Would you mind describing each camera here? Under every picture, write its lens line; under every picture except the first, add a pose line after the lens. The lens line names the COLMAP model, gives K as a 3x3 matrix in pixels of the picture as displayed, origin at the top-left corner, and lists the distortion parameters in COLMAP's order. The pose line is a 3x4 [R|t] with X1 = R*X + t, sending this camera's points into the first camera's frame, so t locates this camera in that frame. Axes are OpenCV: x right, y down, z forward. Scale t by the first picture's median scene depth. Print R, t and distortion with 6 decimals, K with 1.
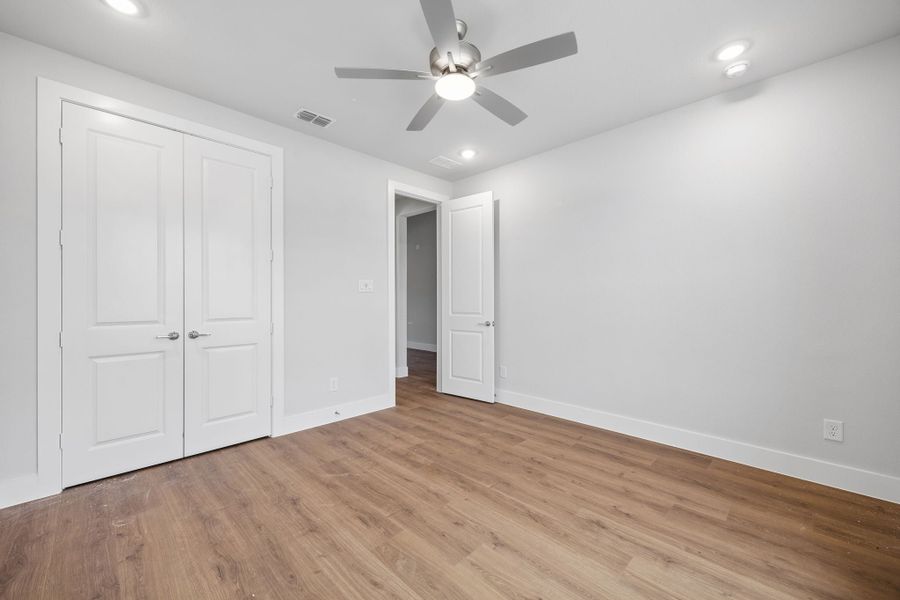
lens RADIAL K [[398.9, 0, 446.3], [0, 398.9, 299.6], [0, 0, 1]] dist [-0.013770, 0.000129]
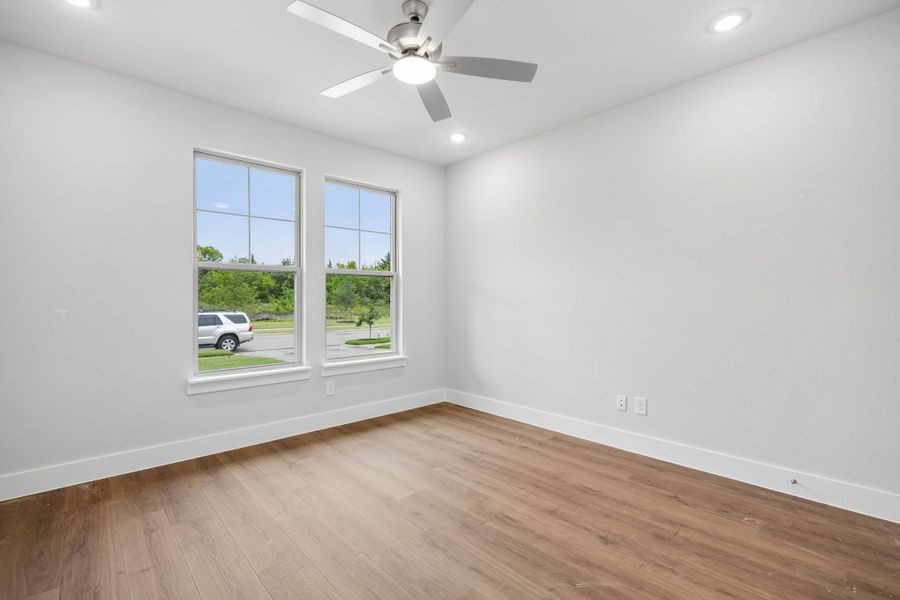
lens RADIAL K [[398.9, 0, 446.3], [0, 398.9, 299.6], [0, 0, 1]] dist [-0.013770, 0.000129]
pose [[-0.999198, 0.003483, 0.039891, -0.090028], [0.003511, 0.999994, 0.000617, 0.003082], [-0.039889, 0.000756, -0.999204, 1.998507]]
